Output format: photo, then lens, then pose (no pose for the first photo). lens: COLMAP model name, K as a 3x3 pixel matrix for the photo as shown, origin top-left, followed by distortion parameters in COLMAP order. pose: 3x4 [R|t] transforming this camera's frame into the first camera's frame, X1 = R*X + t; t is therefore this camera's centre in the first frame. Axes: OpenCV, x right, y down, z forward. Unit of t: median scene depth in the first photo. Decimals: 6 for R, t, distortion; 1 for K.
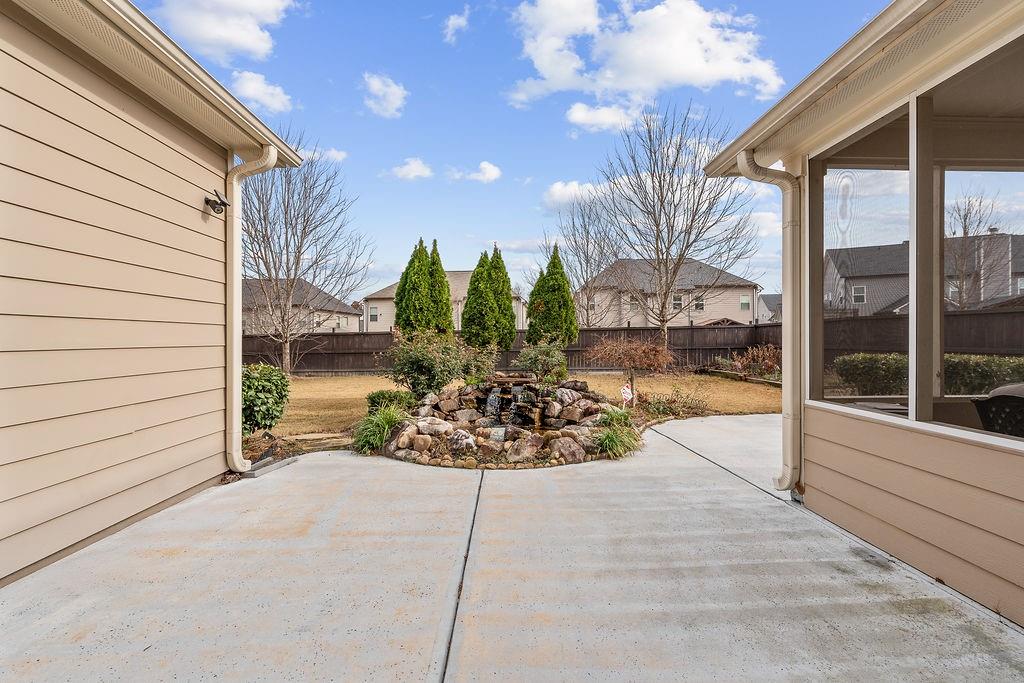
lens RADIAL K [[419.7, 0, 516.3], [0, 419.7, 343.0], [0, 0, 1]] dist [-0.000163, -0.000849]
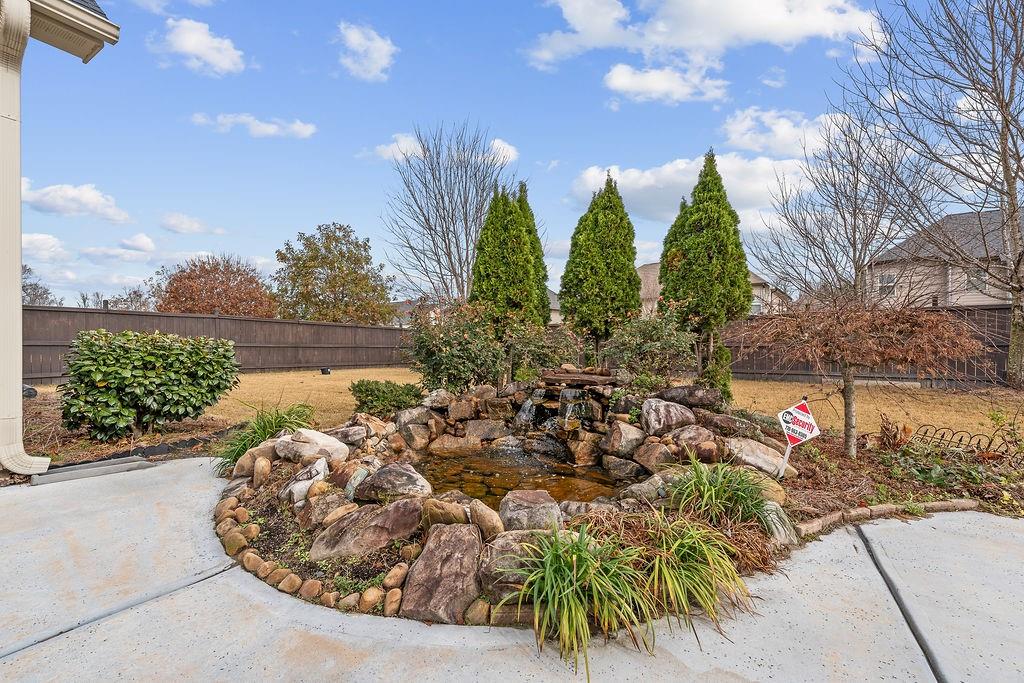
lens RADIAL K [[419.7, 0, 508.0], [0, 419.7, 340.7], [0, 0, 1]] dist [-0.000163, -0.000849]
pose [[0.833757, 0.004303, -0.552114, 0.242896], [-0.008446, 0.999952, -0.004961, 0.042370], [0.552066, 0.008800, 0.833754, 0.485934]]
